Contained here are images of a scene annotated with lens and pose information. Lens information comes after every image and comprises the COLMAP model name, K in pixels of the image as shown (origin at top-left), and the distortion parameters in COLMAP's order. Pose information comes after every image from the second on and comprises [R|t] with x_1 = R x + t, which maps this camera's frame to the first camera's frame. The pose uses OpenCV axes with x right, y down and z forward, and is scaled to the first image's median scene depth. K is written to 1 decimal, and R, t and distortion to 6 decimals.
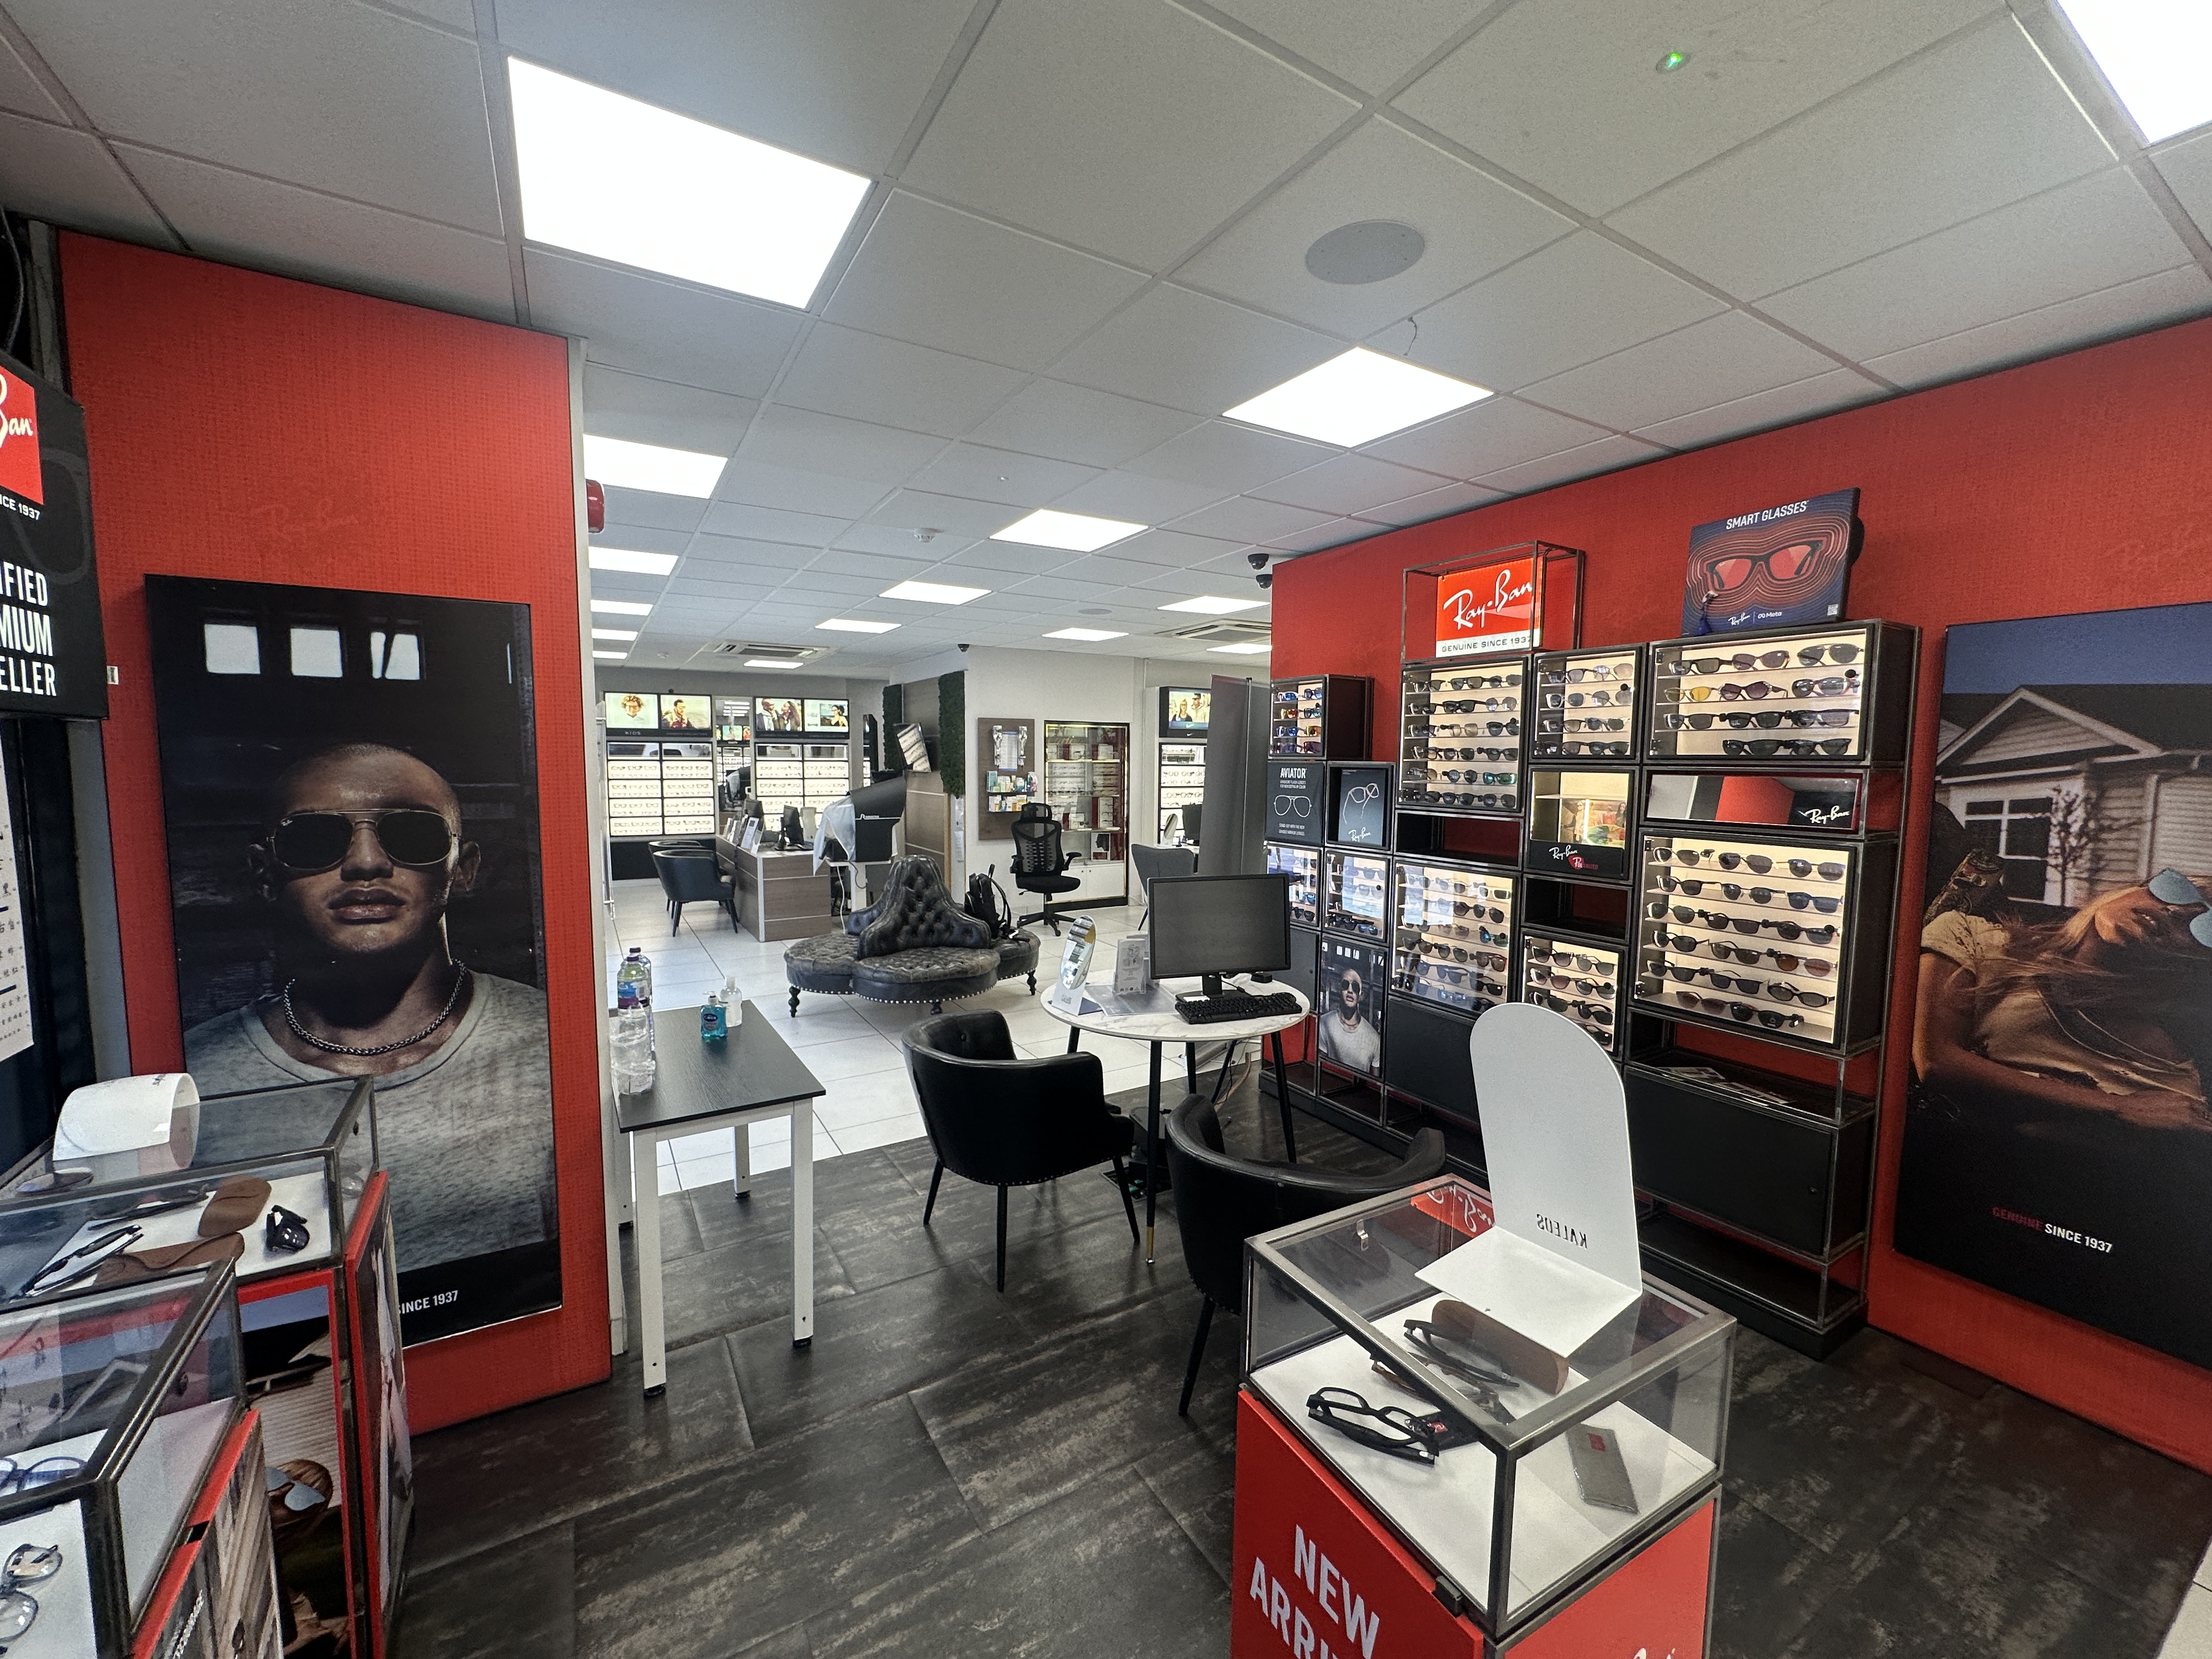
lens RADIAL K [[885.7, 0, 1106.7], [0, 885.7, 830.8], [0, 0, 1]] dist [-0.006067, 0.001310]
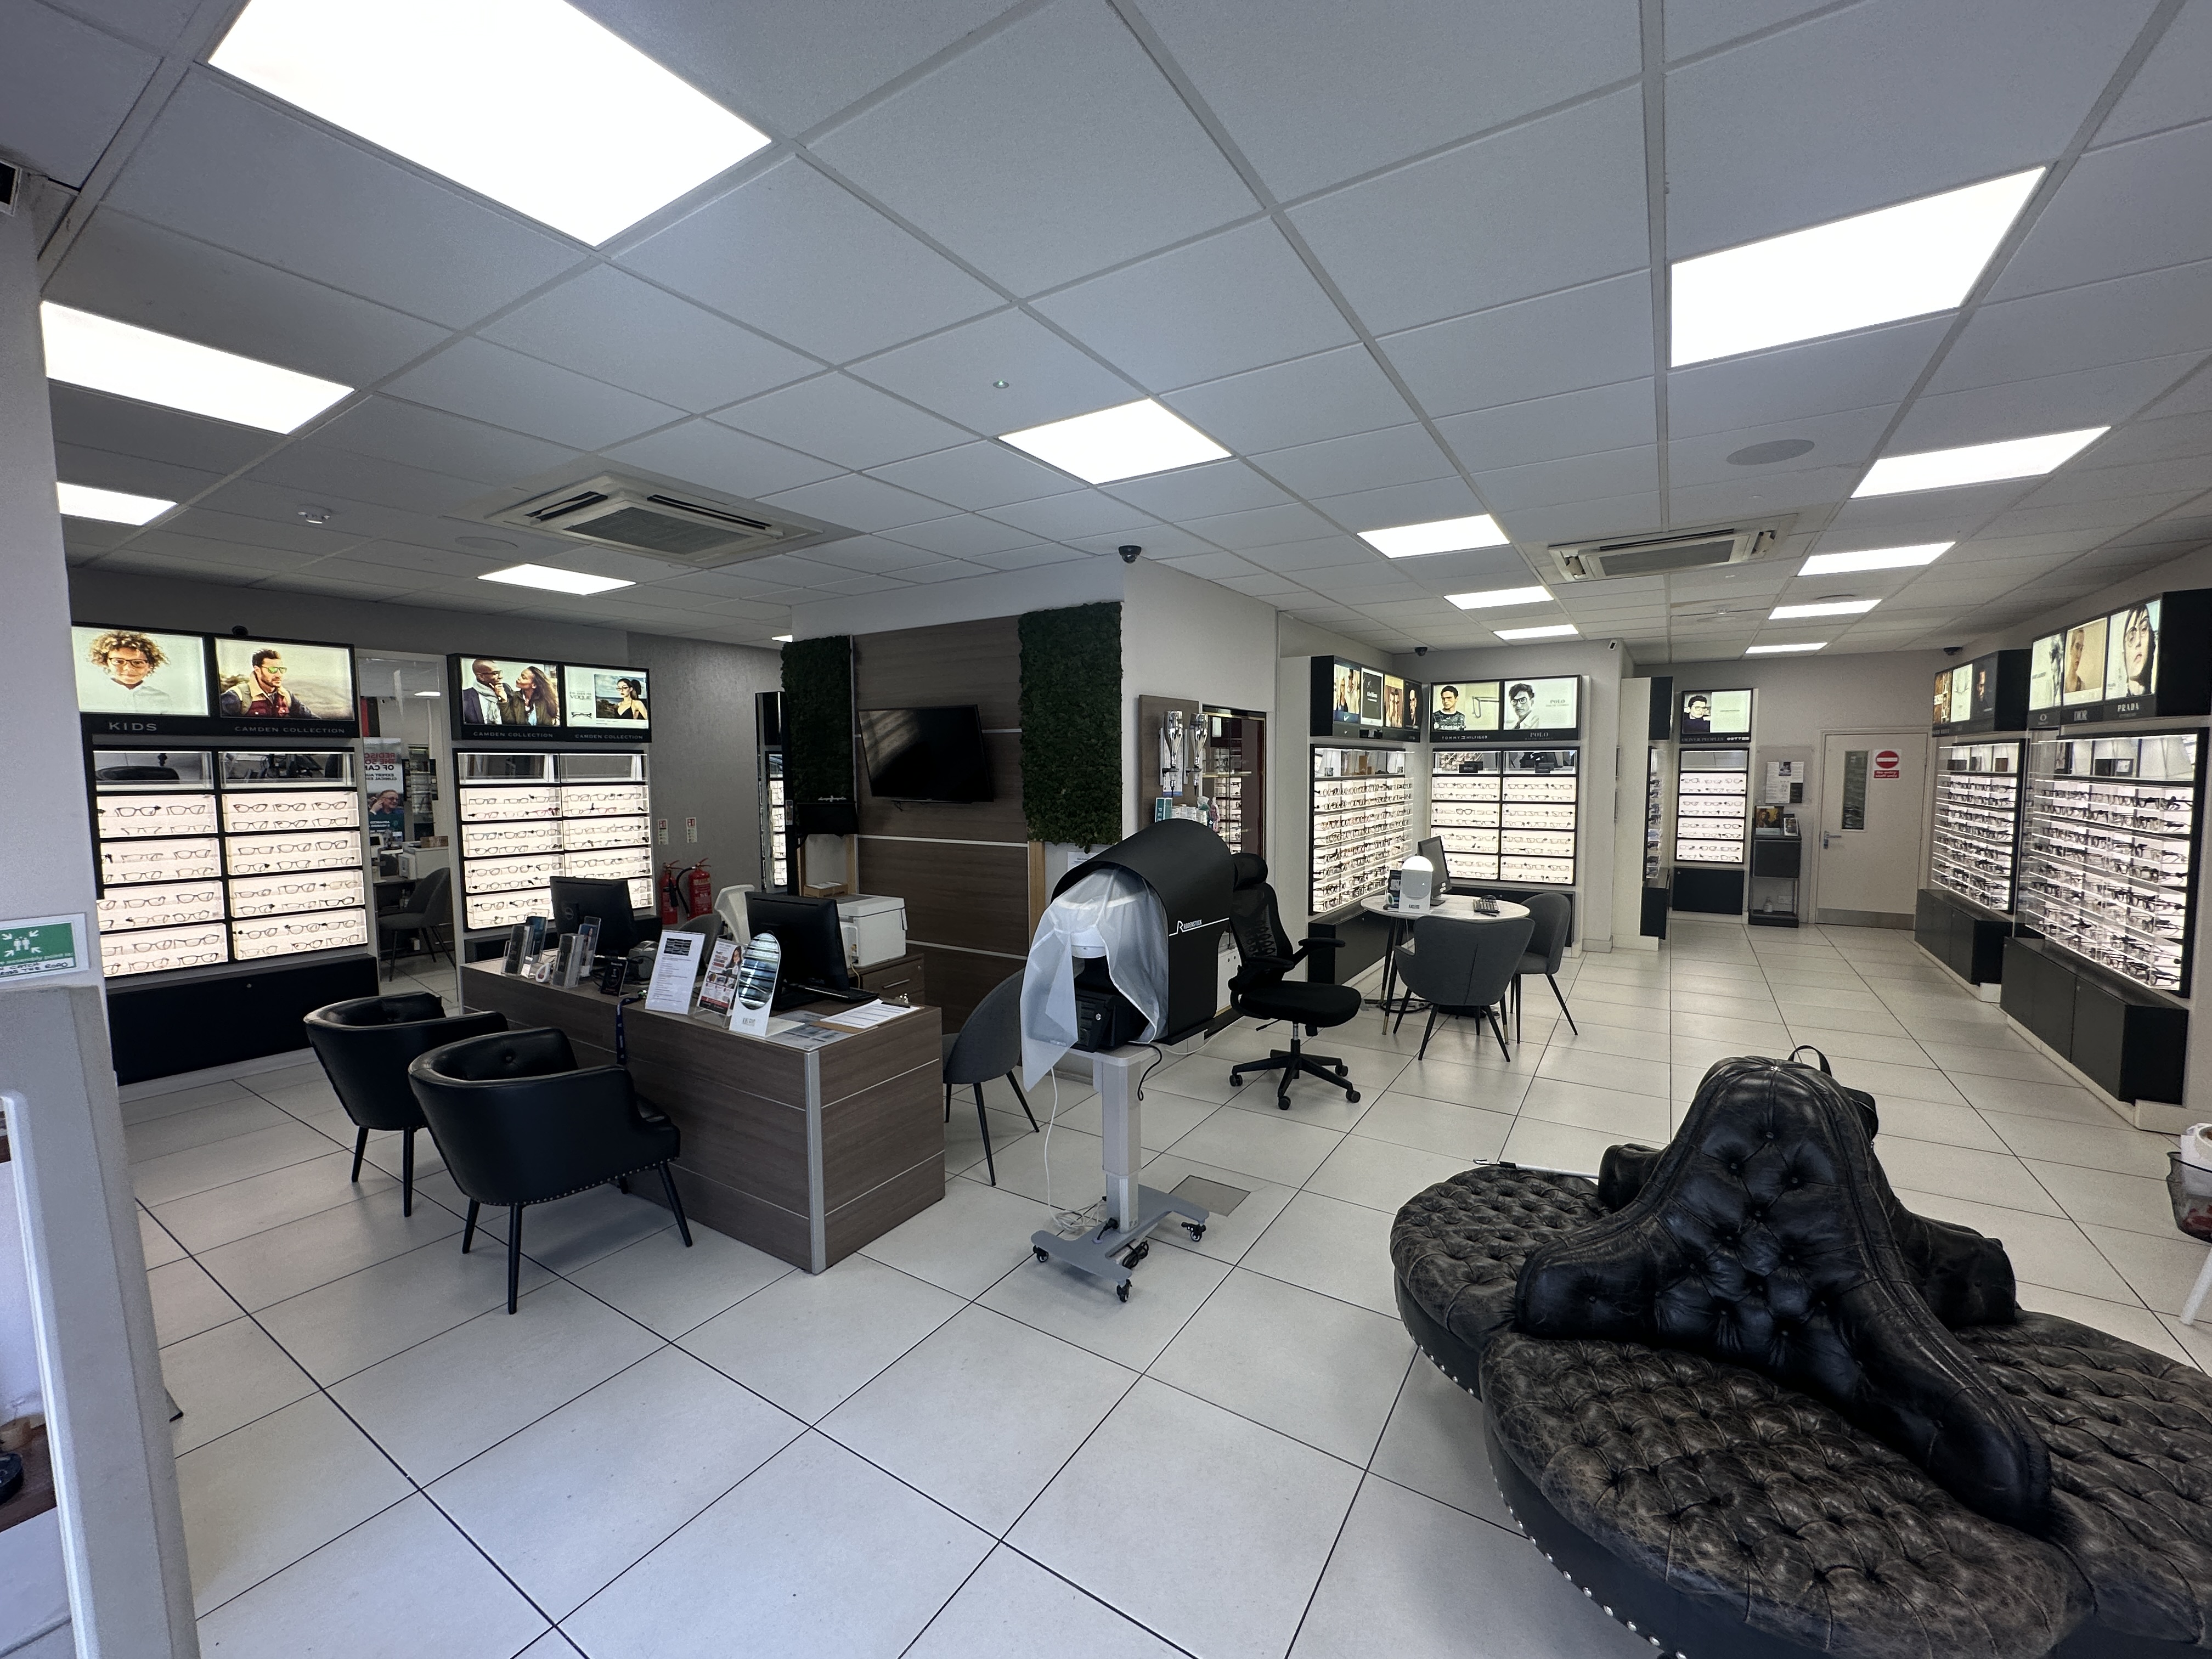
lens RADIAL K [[885.7, 0, 1106.7], [0, 885.7, 830.8], [0, 0, 1]] dist [-0.006067, 0.001310]
pose [[0.895307, -0.045864, 0.443081, -0.836681], [0.050717, 0.998713, 0.000896, -0.105799], [-0.442552, 0.021670, 0.896481, 1.156534]]
